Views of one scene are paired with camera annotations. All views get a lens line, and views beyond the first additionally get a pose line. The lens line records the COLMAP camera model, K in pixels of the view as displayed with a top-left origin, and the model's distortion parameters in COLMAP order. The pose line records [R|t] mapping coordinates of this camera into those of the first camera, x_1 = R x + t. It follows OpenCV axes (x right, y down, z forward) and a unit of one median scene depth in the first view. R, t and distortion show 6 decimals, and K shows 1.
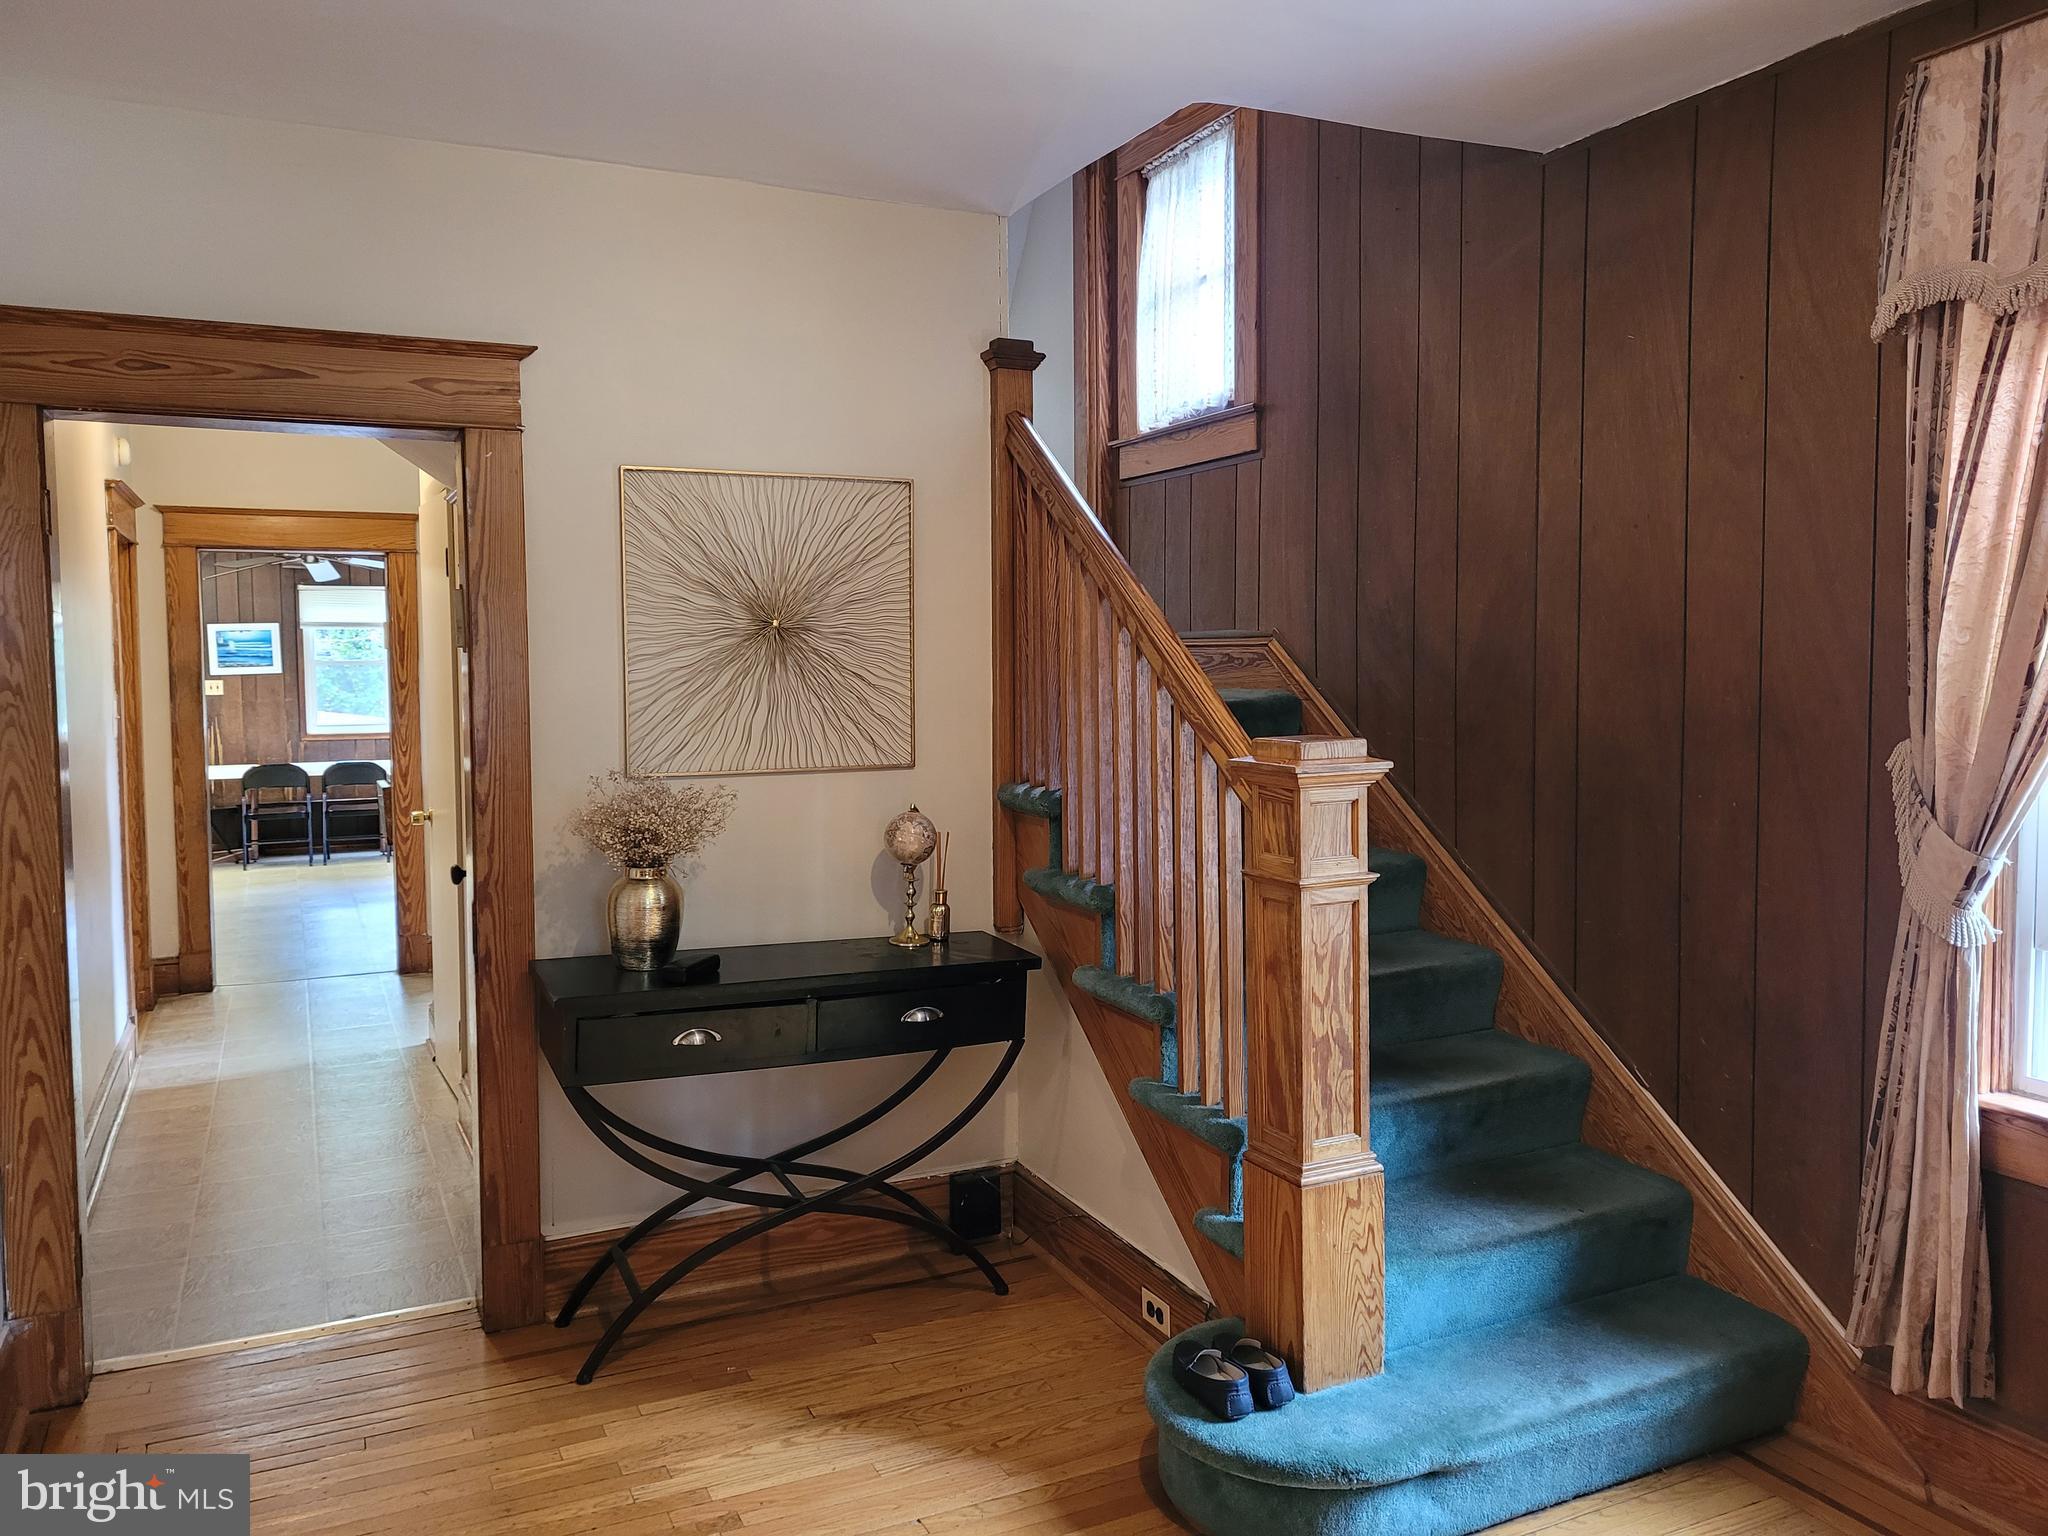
lens RADIAL K [[1548.5, 0, 1027.3], [0, 1548.5, 758.3], [0, 0, 1]] dist [0.058460, -0.050977]
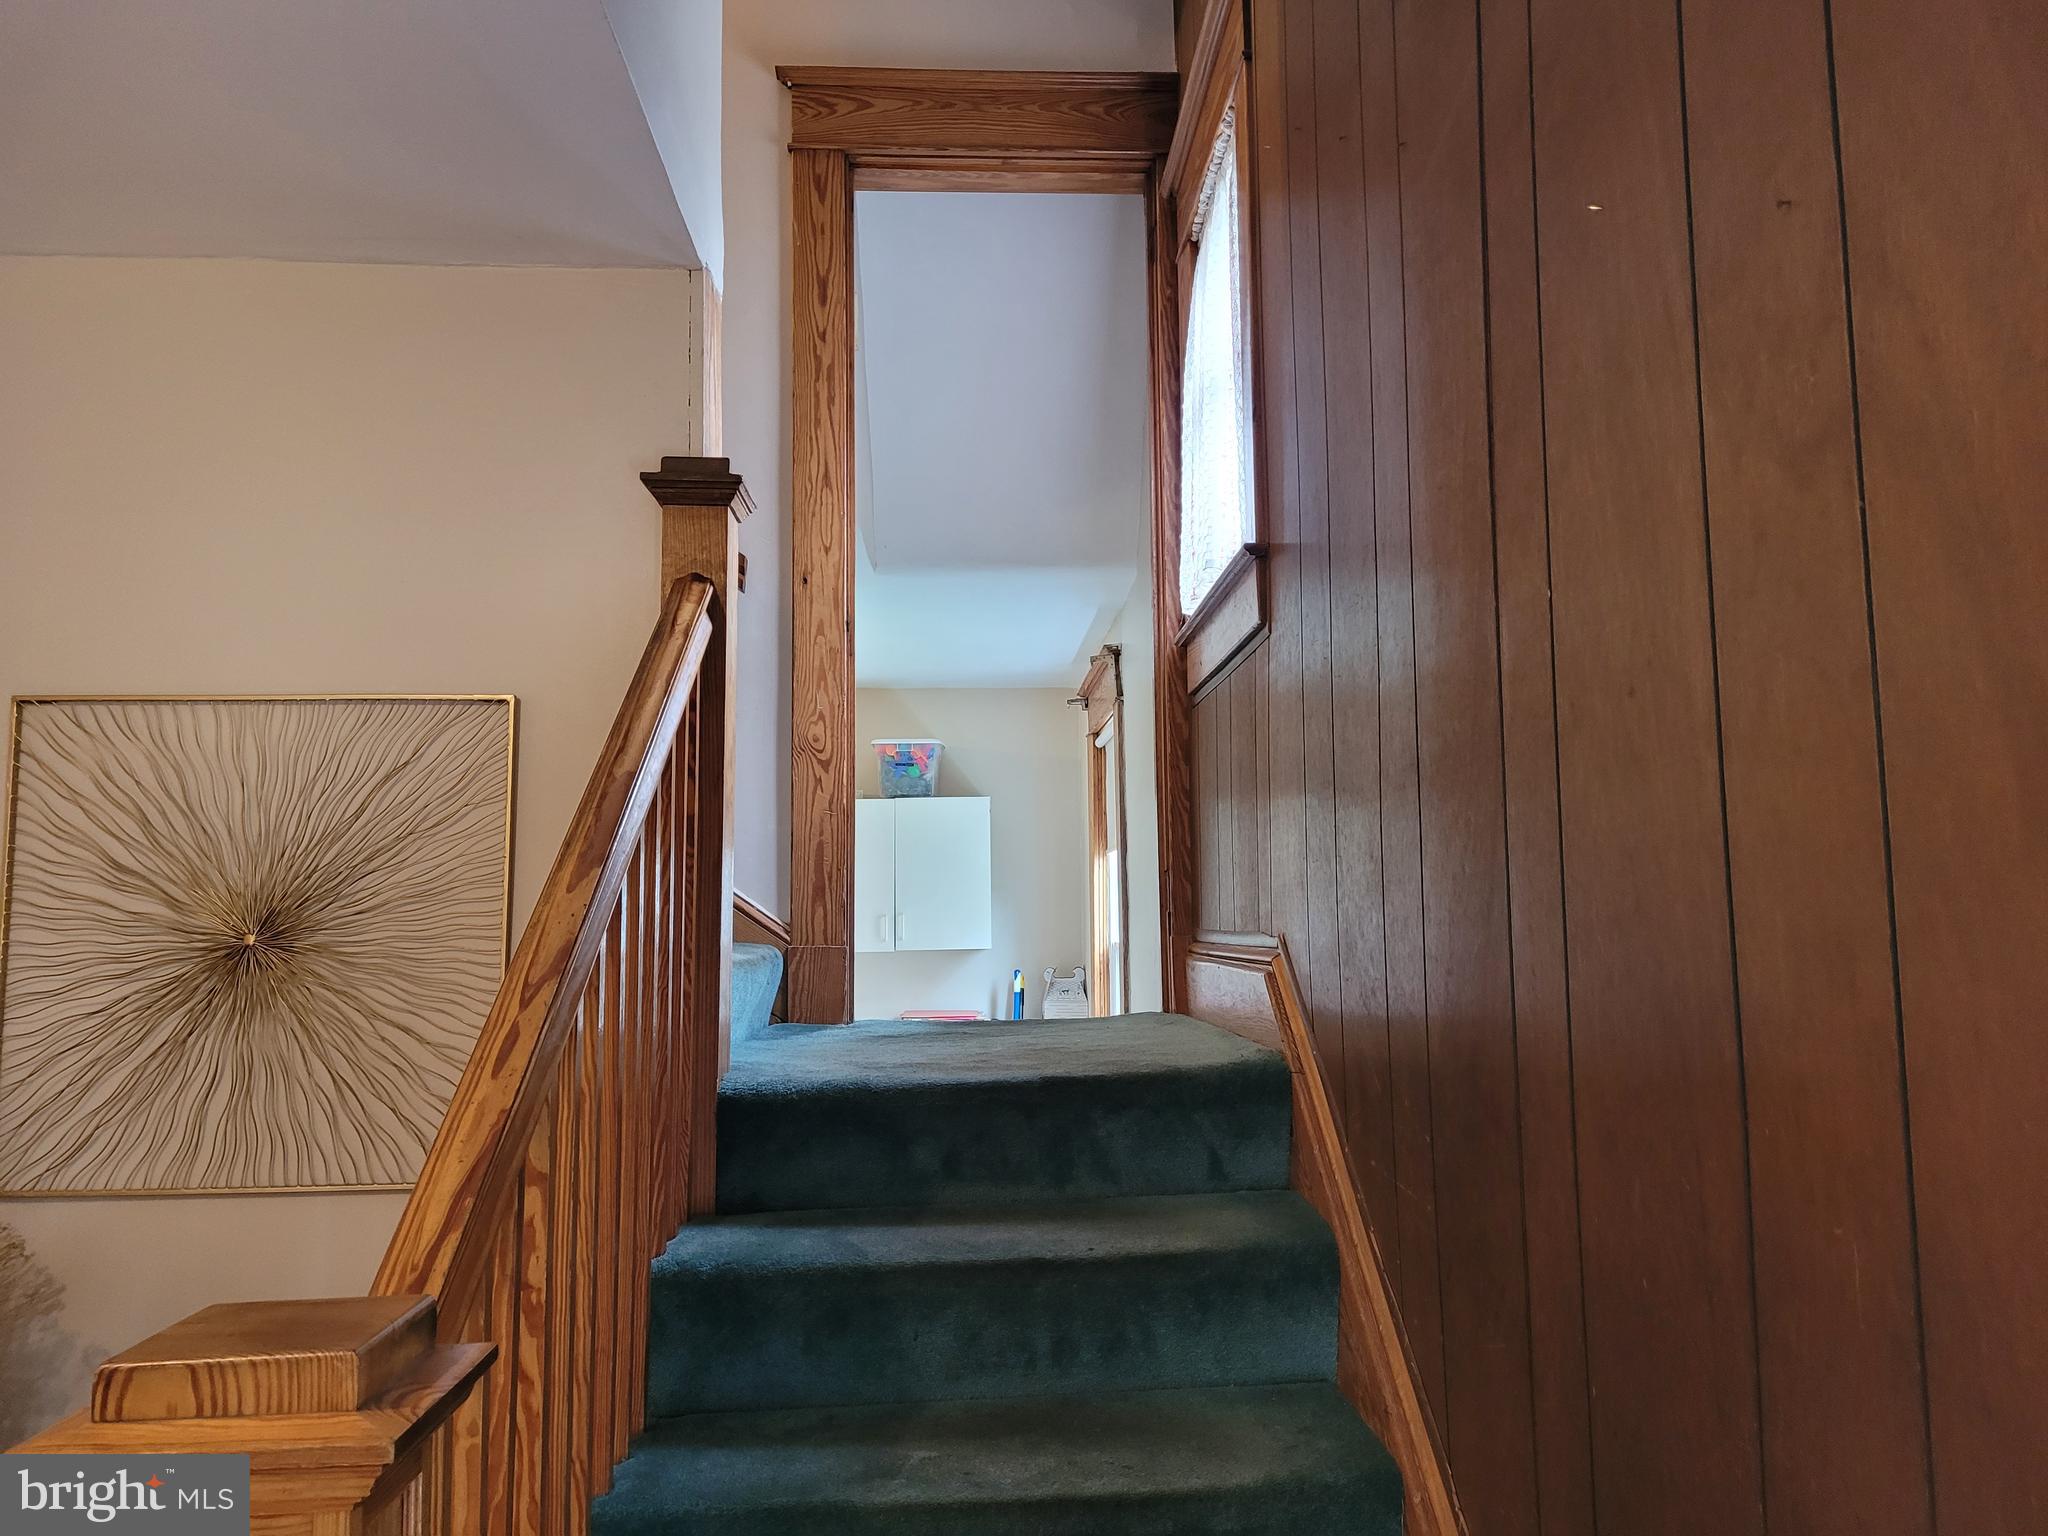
lens RADIAL K [[1548.5, 0, 1027.3], [0, 1548.5, 758.3], [0, 0, 1]] dist [0.058460, -0.050977]
pose [[0.922639, -0.040268, -0.383556, 0.341435], [-0.022713, 0.987134, -0.158271, -0.065132], [0.384994, 0.154739, 0.909855, 0.535554]]
